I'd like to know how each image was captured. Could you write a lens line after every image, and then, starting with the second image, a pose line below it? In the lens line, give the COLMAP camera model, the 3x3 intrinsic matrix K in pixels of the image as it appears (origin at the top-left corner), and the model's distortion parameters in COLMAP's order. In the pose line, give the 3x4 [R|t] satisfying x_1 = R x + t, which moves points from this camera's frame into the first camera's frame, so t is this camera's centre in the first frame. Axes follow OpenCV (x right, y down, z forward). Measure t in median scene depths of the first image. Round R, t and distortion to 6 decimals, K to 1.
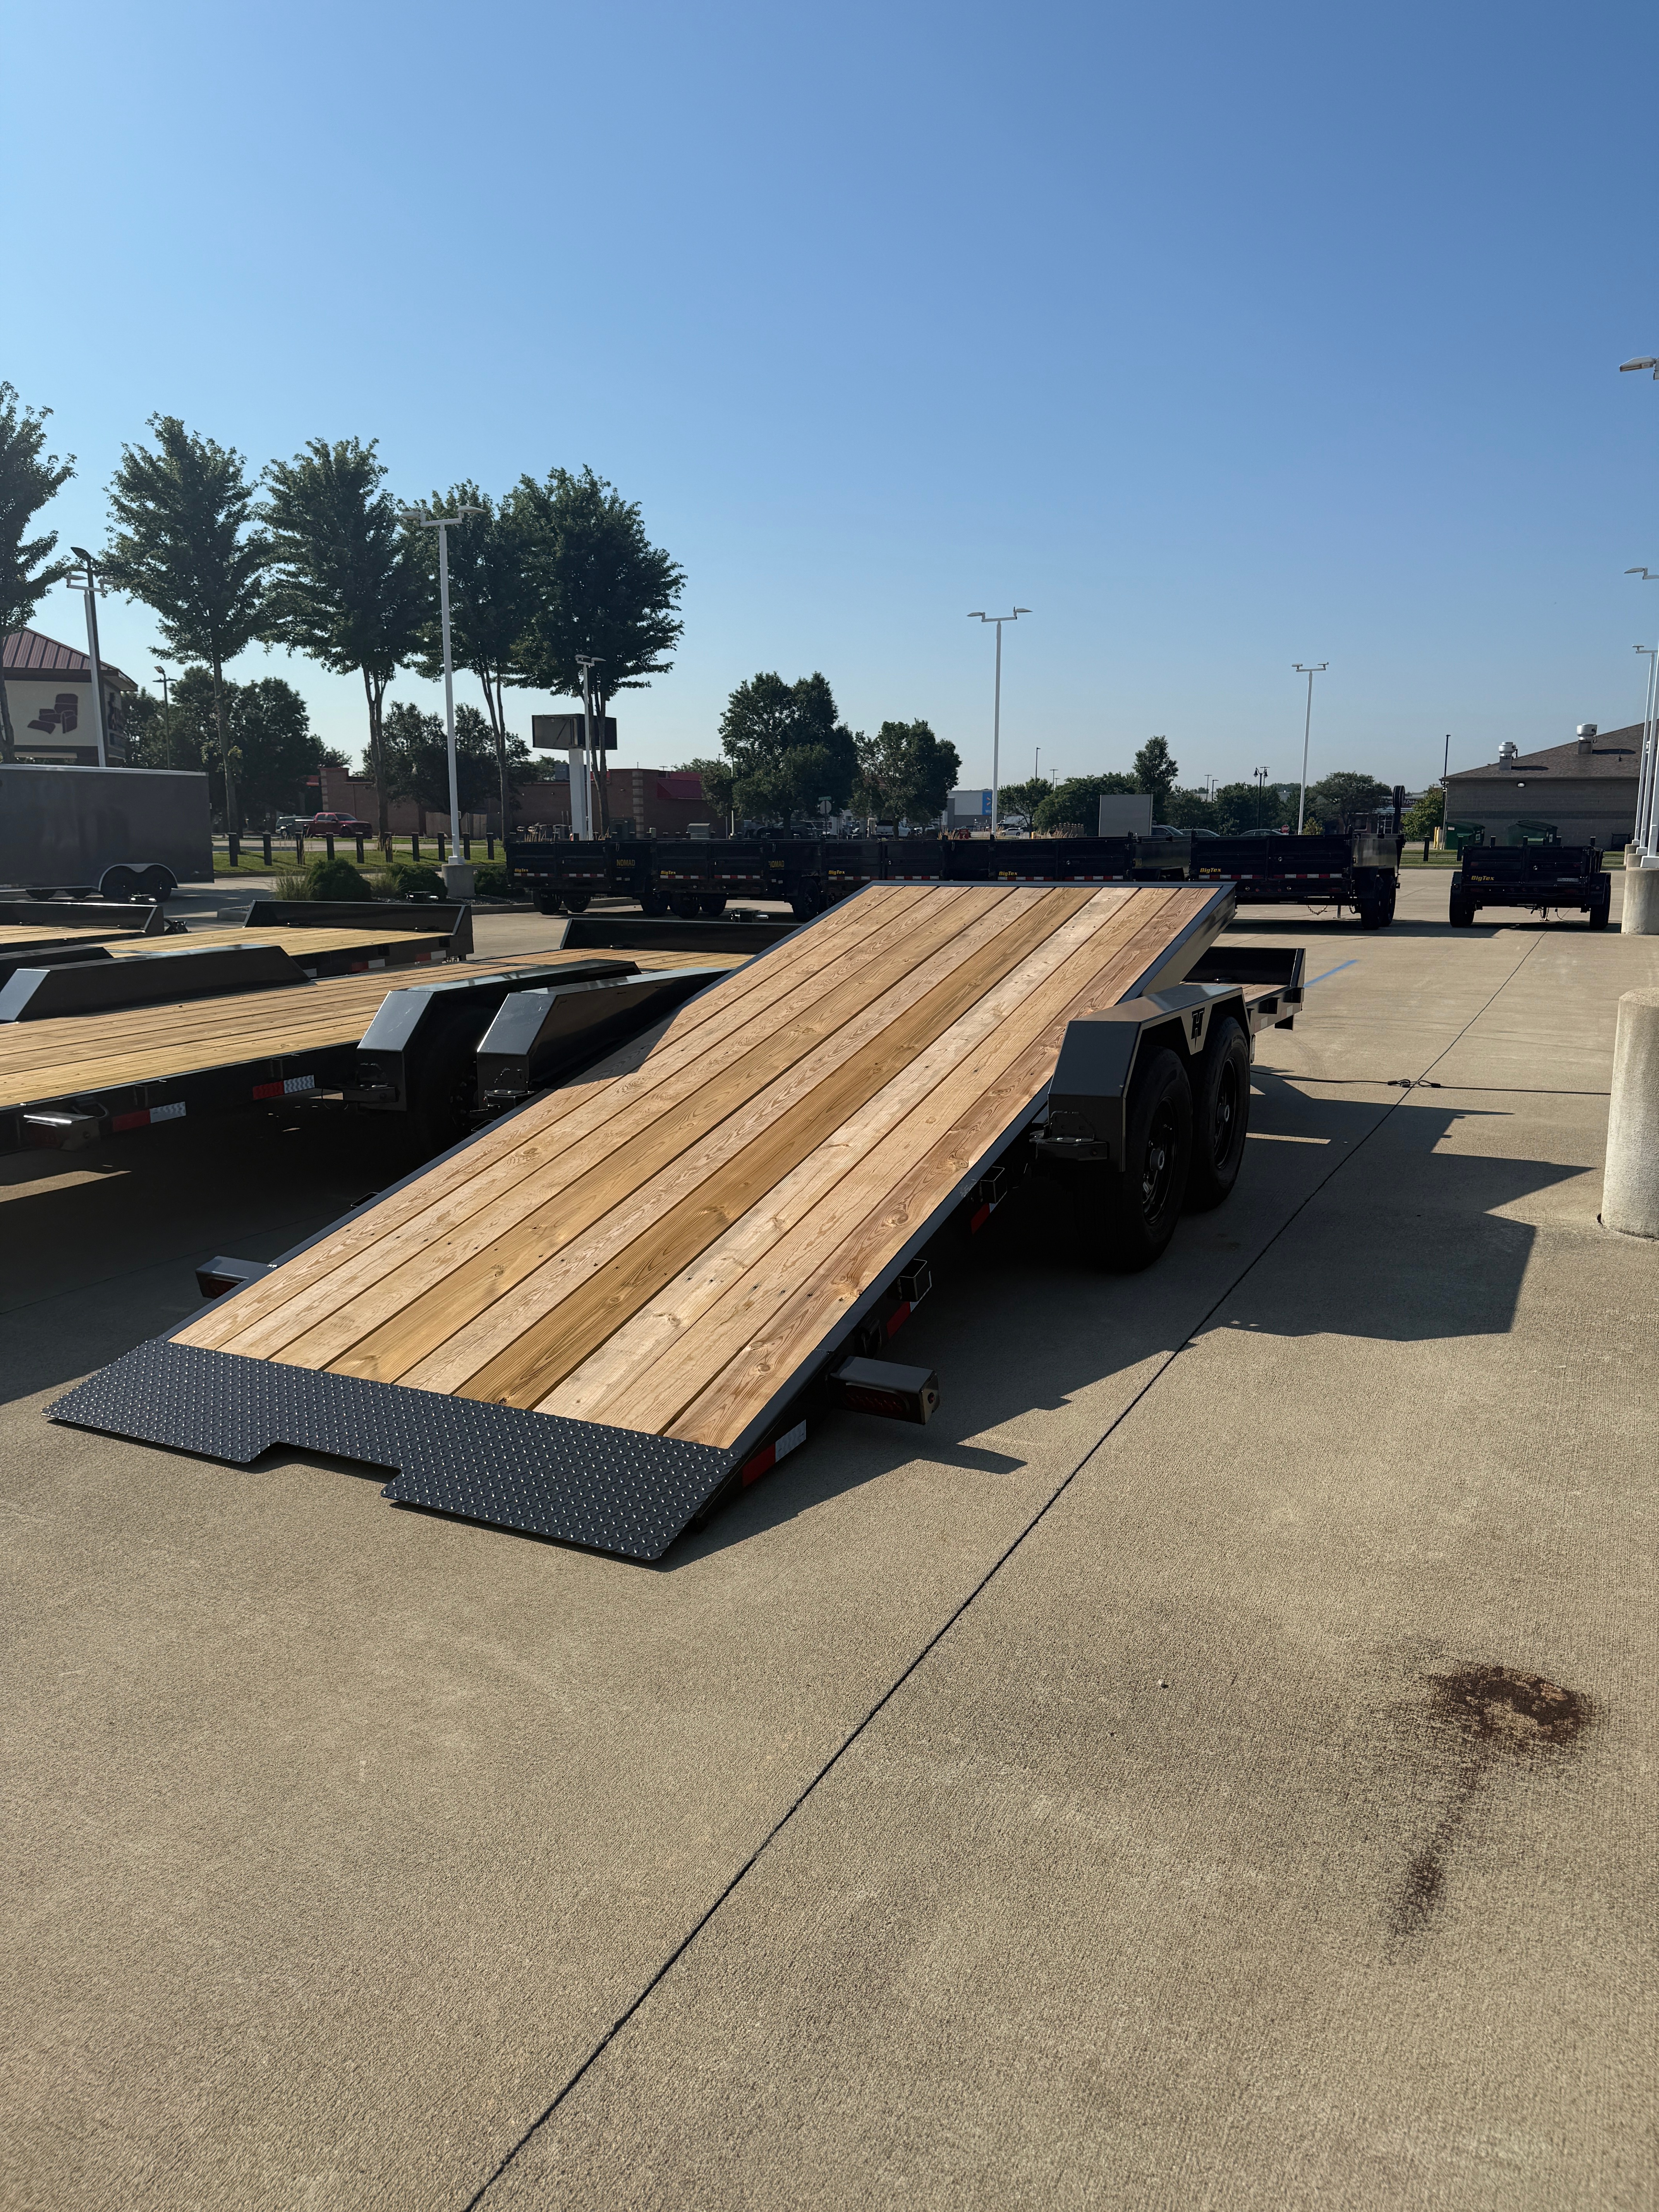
lens RADIAL K [[1535.6, 0, 844.5], [0, 1535.6, 1097.8], [0, 0, 1]] dist [0.077827, -0.096840]
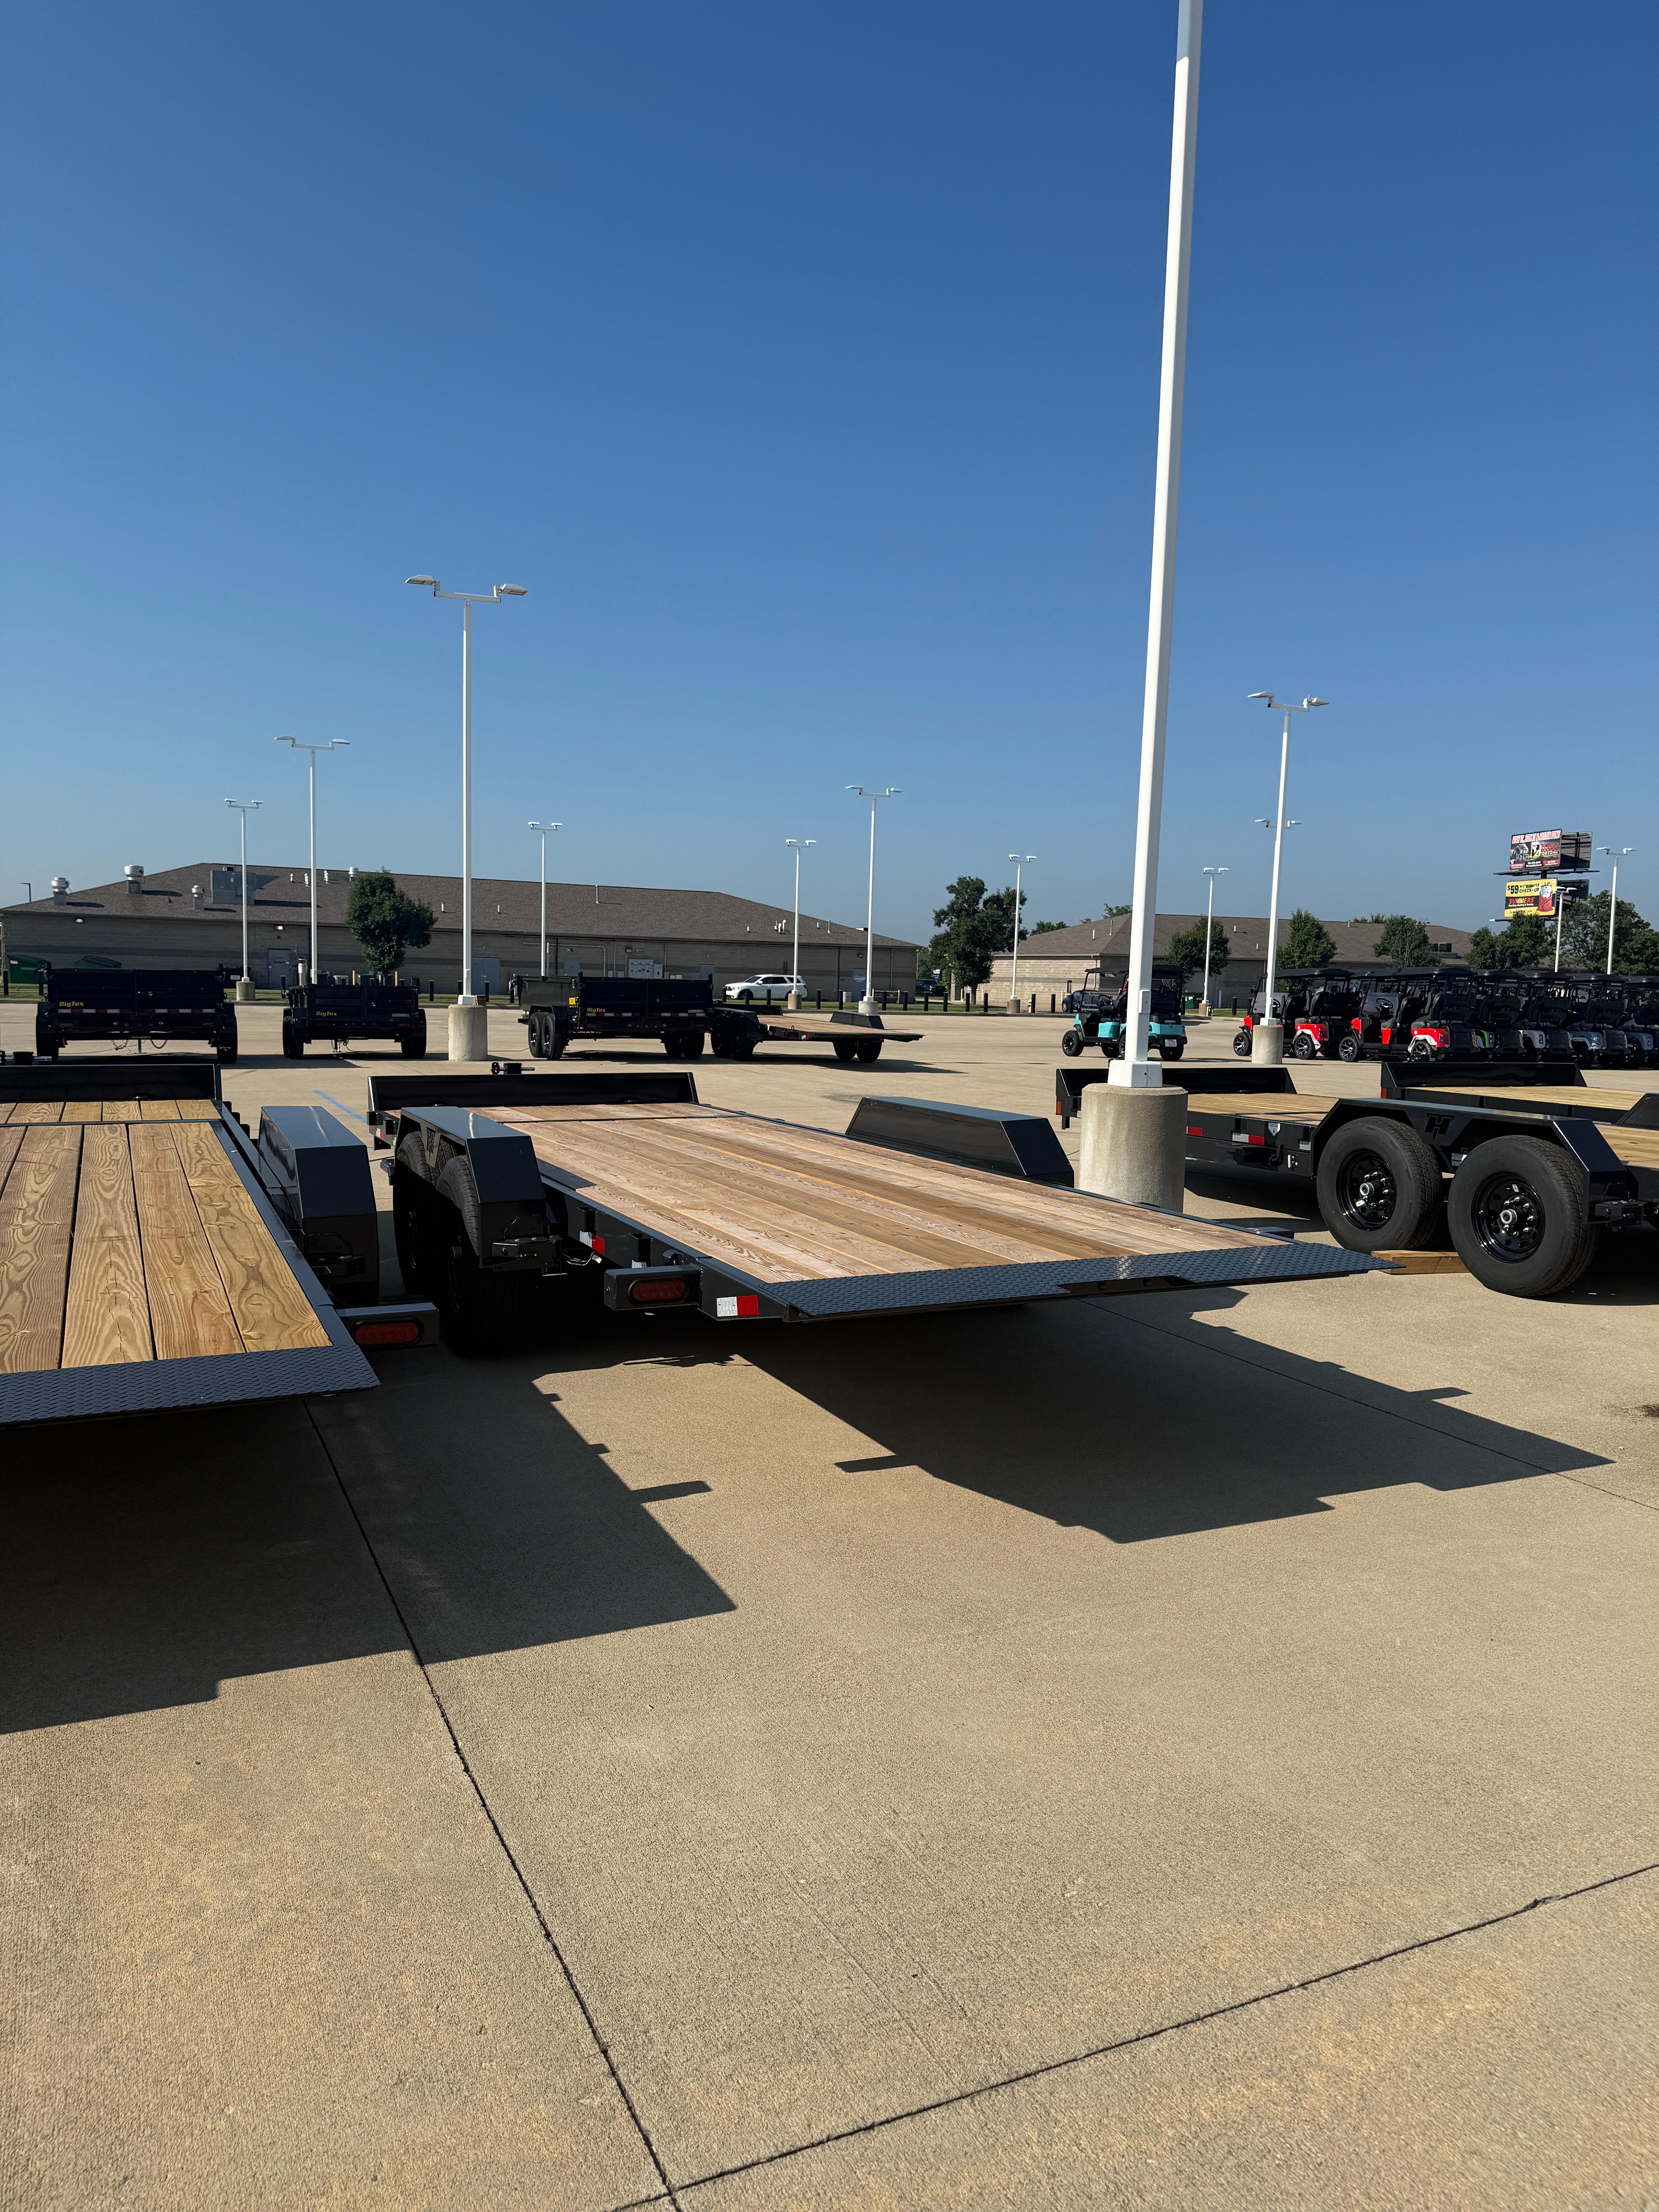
lens RADIAL K [[1535.6, 0, 834.5], [0, 1535.6, 1106.6], [0, 0, 1]] dist [0.077827, -0.096840]
pose [[0.608720, -0.048090, 0.791926, -0.121109], [0.111226, 0.993476, -0.025166, -0.005585], [-0.785550, 0.103402, 0.610098, 0.037777]]
